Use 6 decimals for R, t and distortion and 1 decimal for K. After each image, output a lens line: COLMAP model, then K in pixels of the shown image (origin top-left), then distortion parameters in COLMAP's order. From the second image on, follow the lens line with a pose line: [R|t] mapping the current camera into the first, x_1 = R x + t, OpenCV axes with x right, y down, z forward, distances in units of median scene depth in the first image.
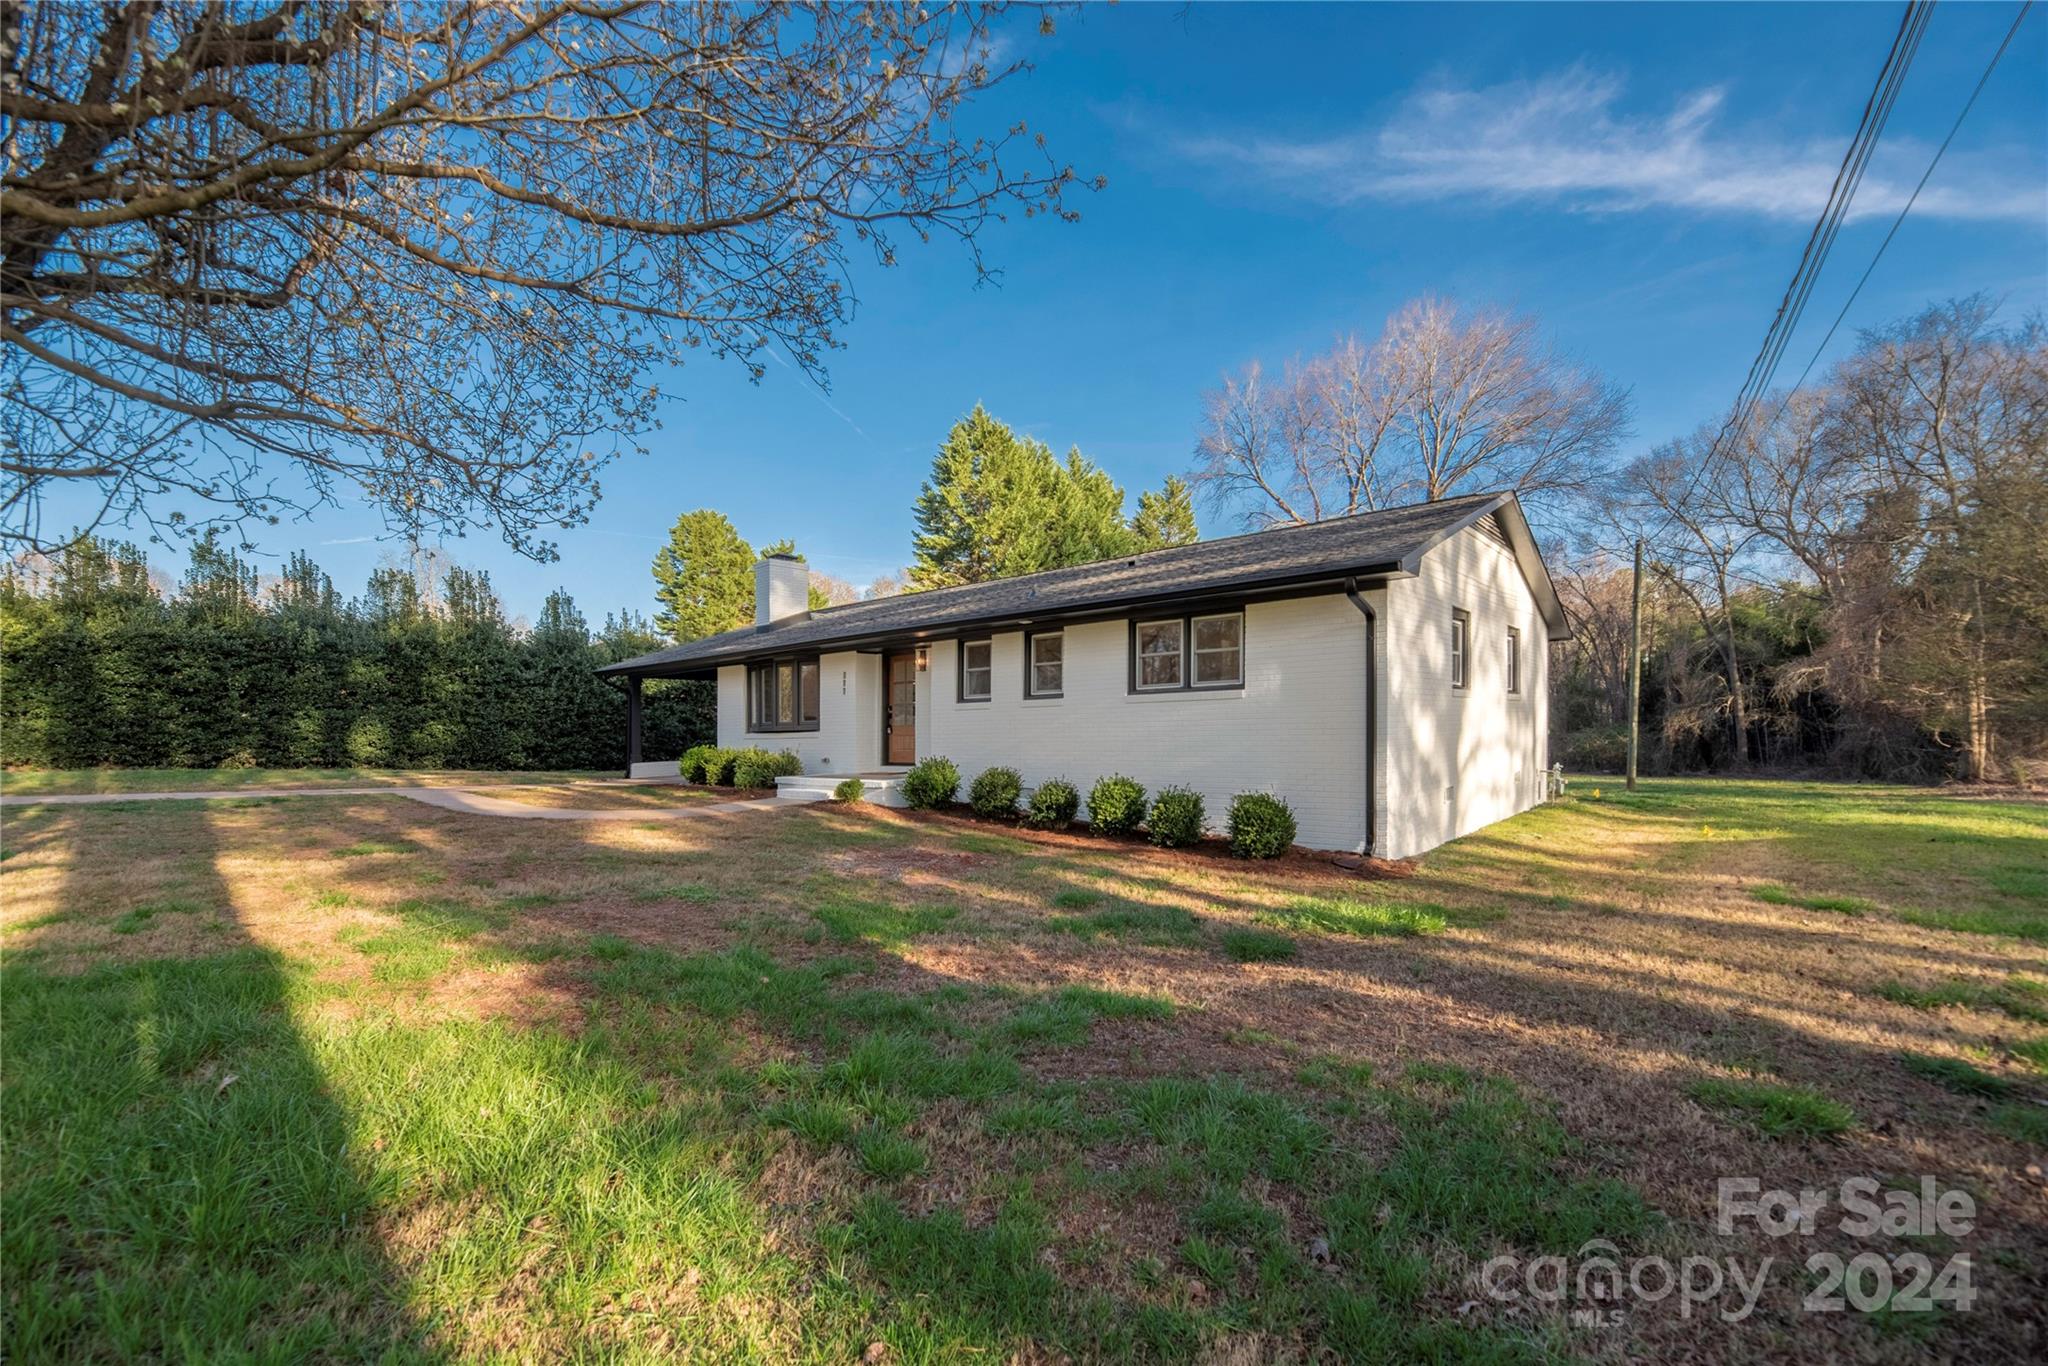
lens RADIAL K [[876.5, 0, 1006.1], [0, 876.5, 669.4], [0, 0, 1]] dist [0.000189, -0.000390]
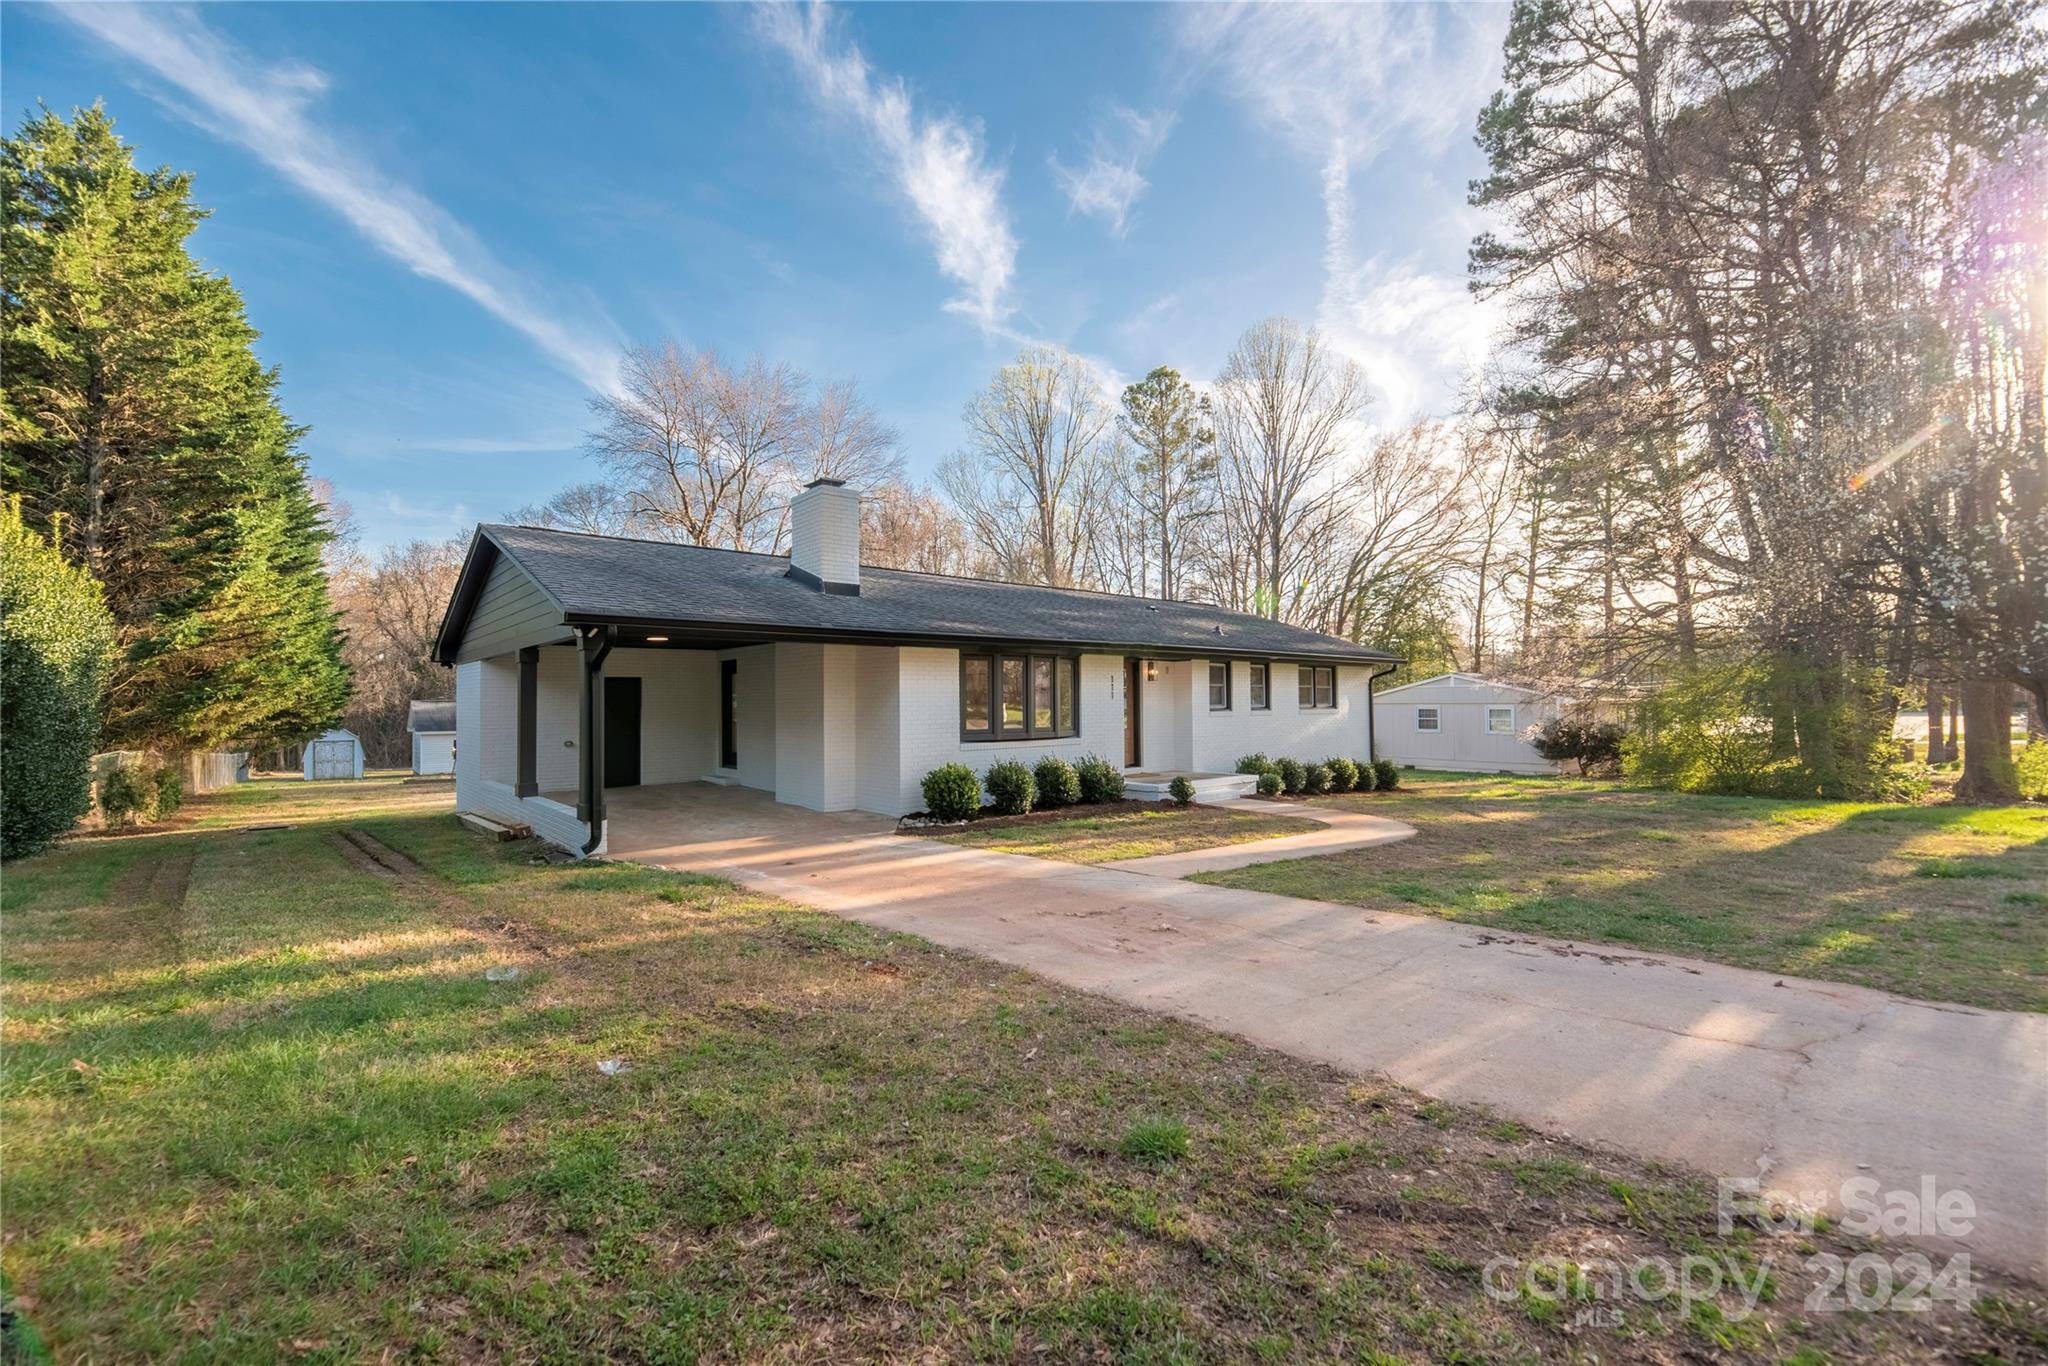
lens RADIAL K [[852.8, 0, 1013.8], [0, 852.8, 698.7], [0, 0, 1]] dist [-0.000588, -0.000081]
pose [[0.136257, 0.014331, 0.990570, -0.480894], [-0.070099, 0.997529, -0.004789, 0.017118], [-0.988190, -0.068785, 0.136925, 0.400057]]
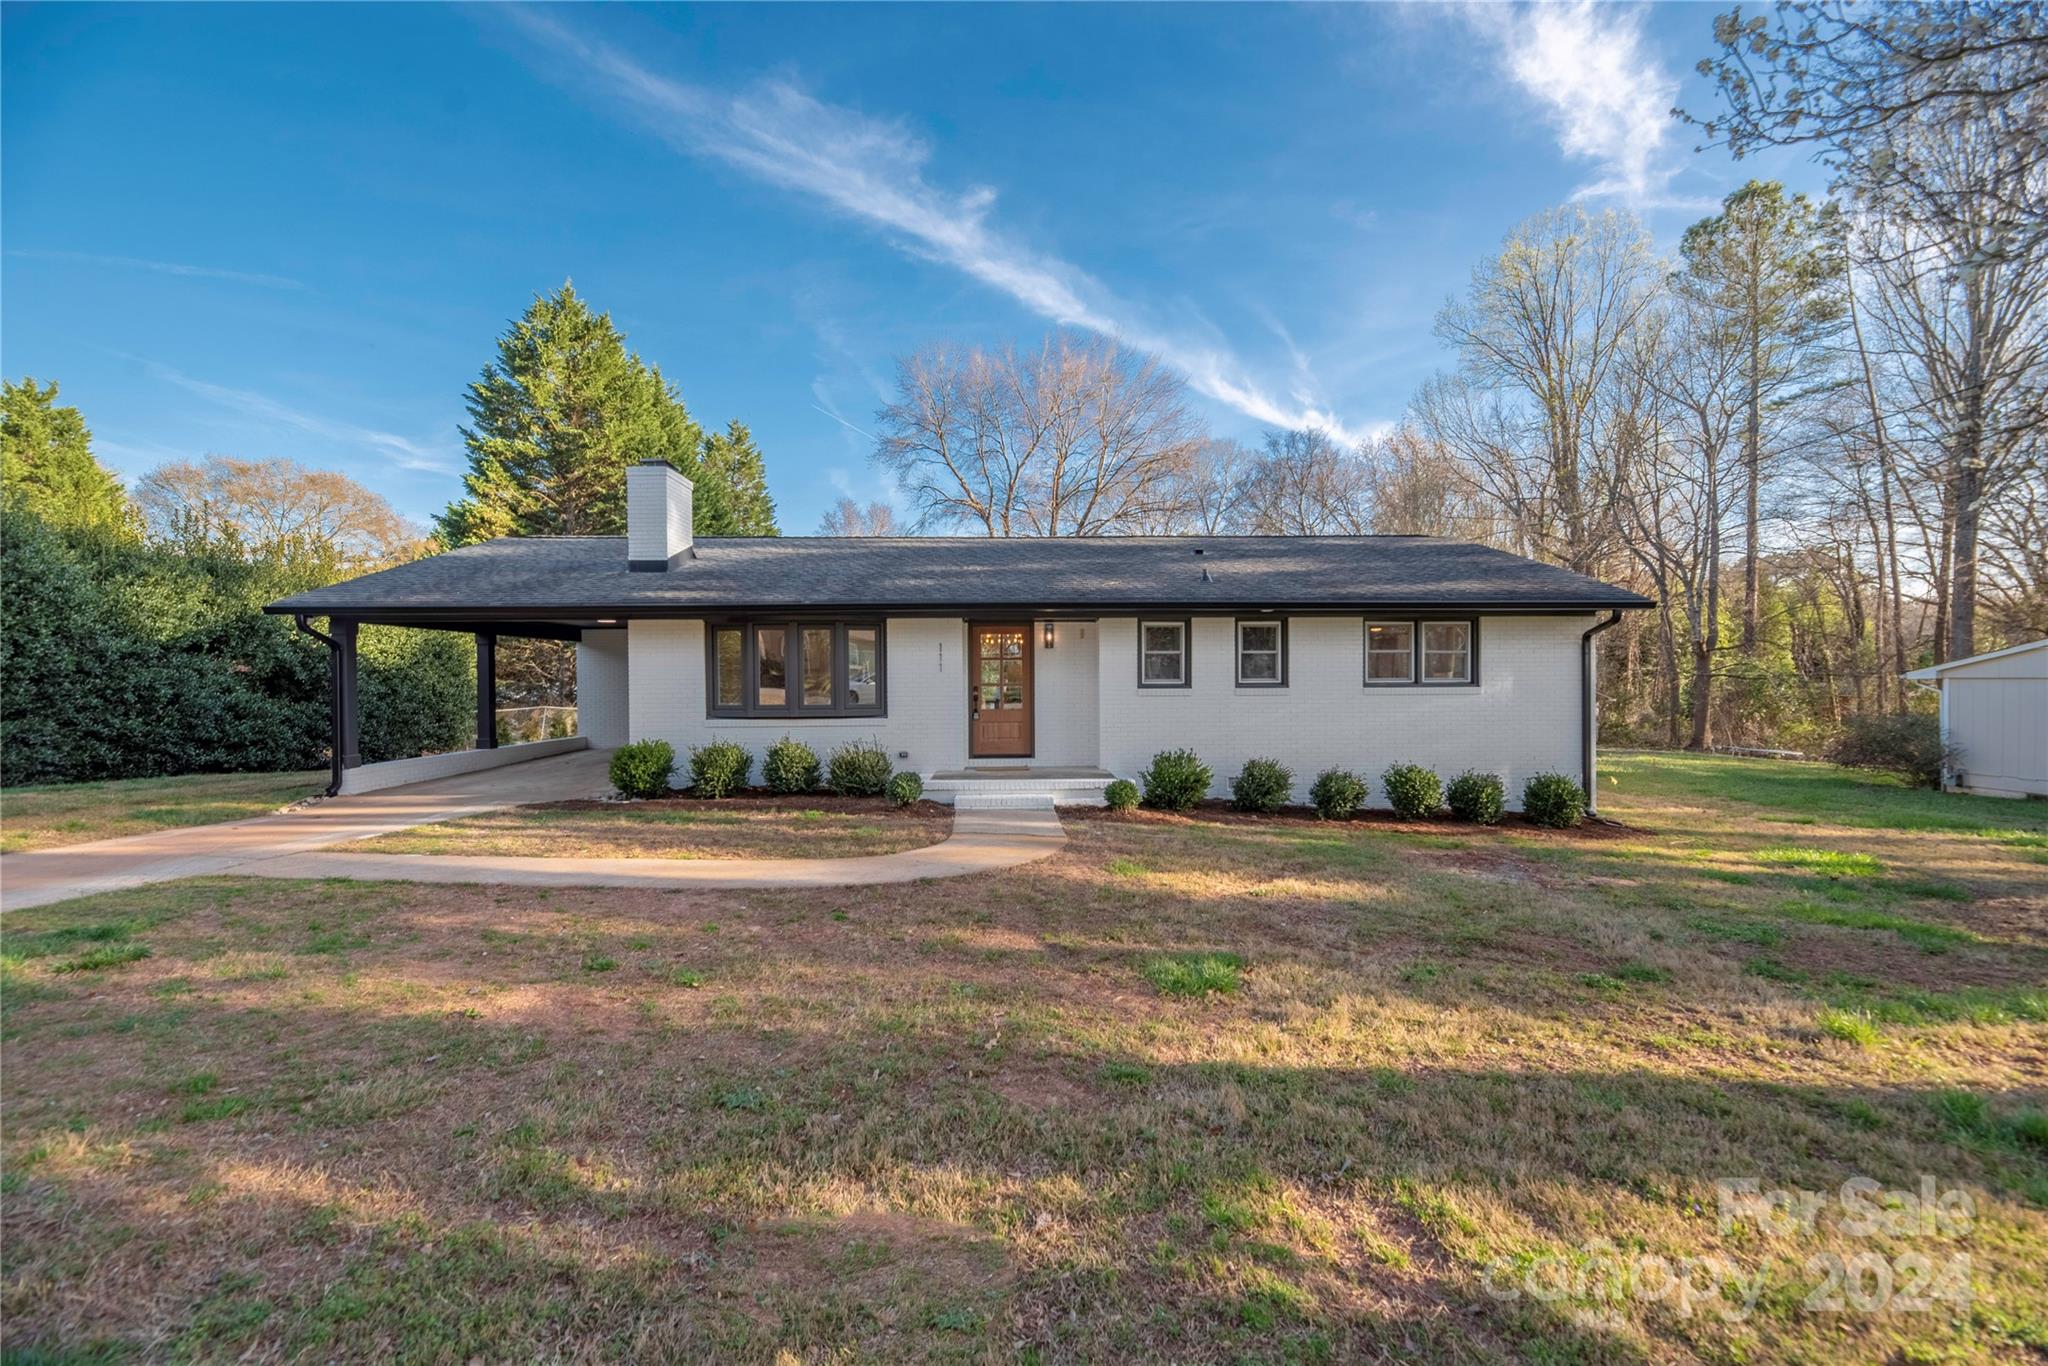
lens RADIAL K [[876.5, 0, 1006.1], [0, 876.5, 669.4], [0, 0, 1]] dist [0.000189, -0.000390]
pose [[0.734511, 0.022697, 0.678217, -0.281267], [-0.055385, 0.998111, 0.026580, 0.000730], [-0.676333, -0.057086, 0.734381, 0.150583]]
